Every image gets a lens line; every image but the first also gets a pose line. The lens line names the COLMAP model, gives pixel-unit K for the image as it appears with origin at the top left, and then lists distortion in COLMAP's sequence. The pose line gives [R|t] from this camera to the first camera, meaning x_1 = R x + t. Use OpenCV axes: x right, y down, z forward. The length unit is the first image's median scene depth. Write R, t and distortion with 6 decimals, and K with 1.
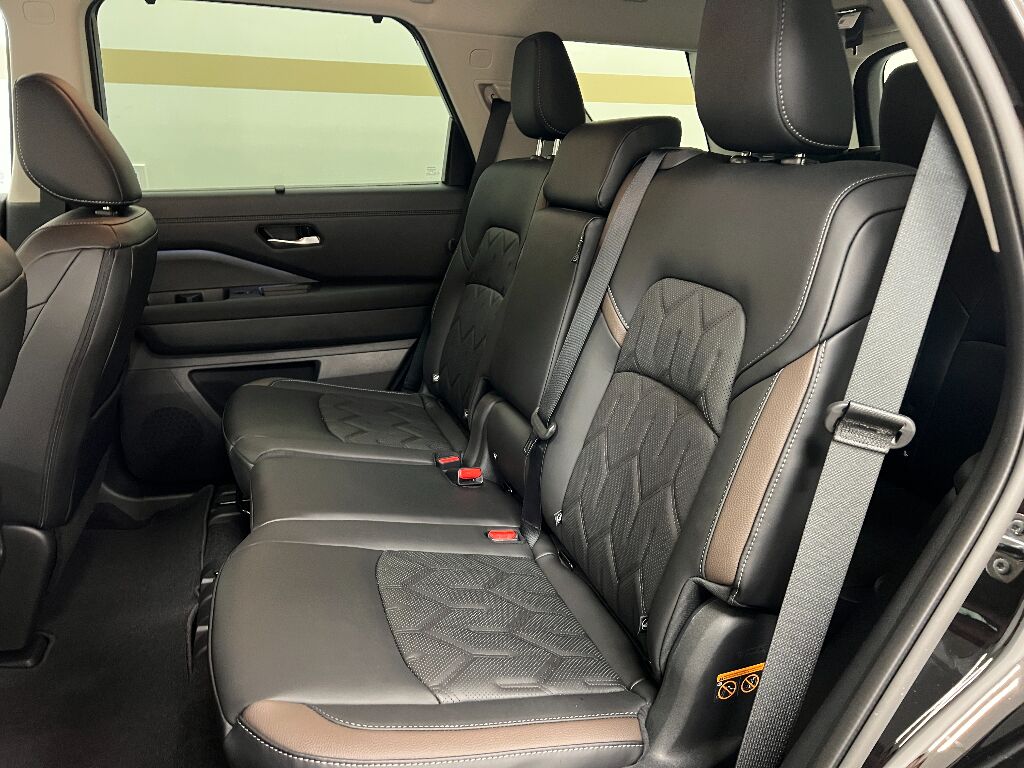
lens RADIAL K [[769.2, 0, 516.7], [0, 769.2, 386.6], [0, 0, 1]] dist [0.075040, -0.085596]
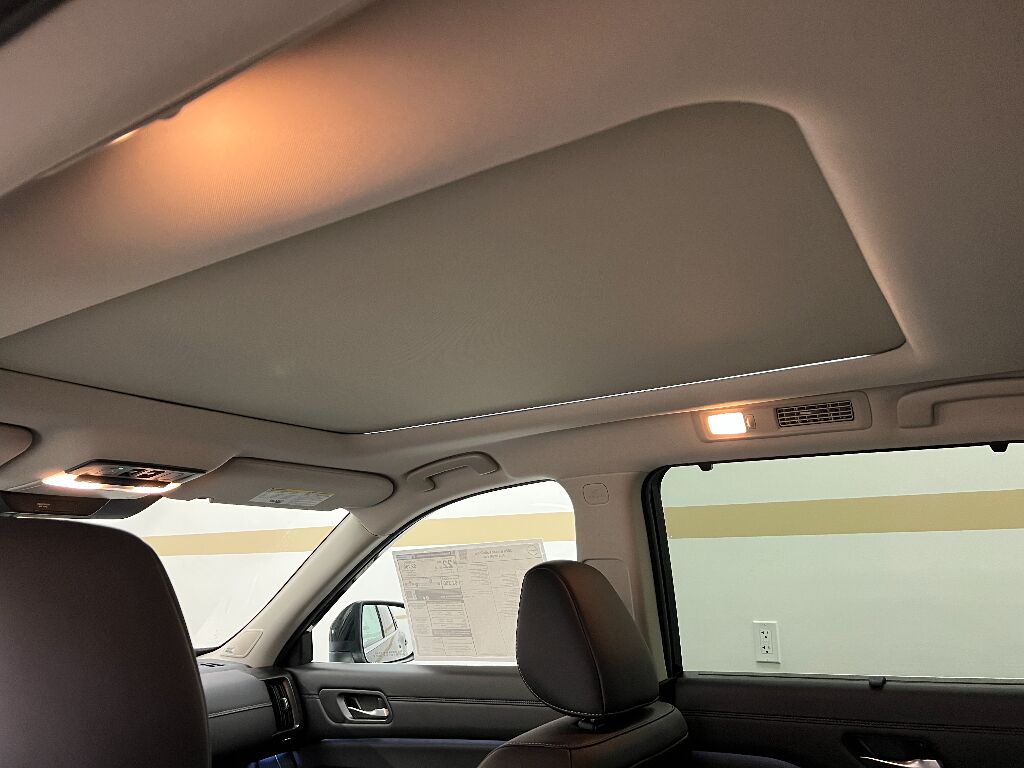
lens RADIAL K [[779.8, 0, 511.0], [0, 779.8, 389.5], [0, 0, 1]] dist [0.085911, -0.125836]
pose [[0.628395, -0.194775, -0.753115, 0.089821], [-0.205555, 0.892156, -0.402249, -0.145949], [0.750245, 0.407578, 0.520589, 0.290058]]
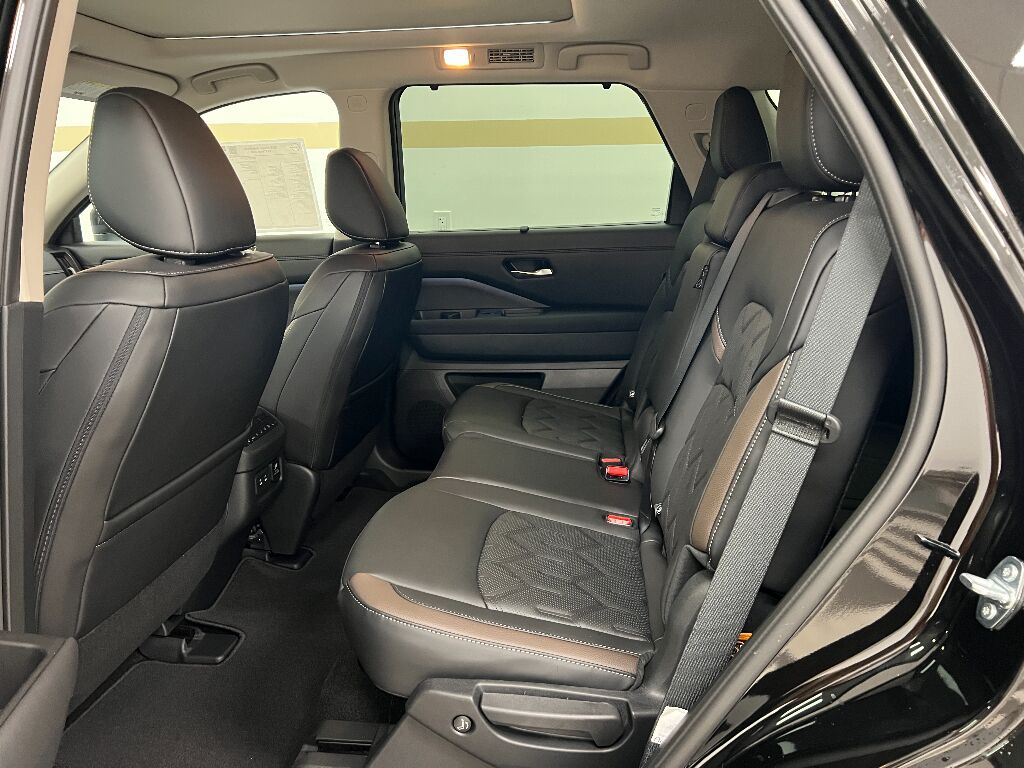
lens RADIAL K [[769.2, 0, 516.7], [0, 769.2, 386.6], [0, 0, 1]] dist [0.075040, -0.085596]
pose [[0.910737, 0.079124, -0.405337, 0.212152], [-0.099808, 0.994551, -0.030112, 0.030573], [0.400745, 0.067880, 0.913671, -0.099073]]
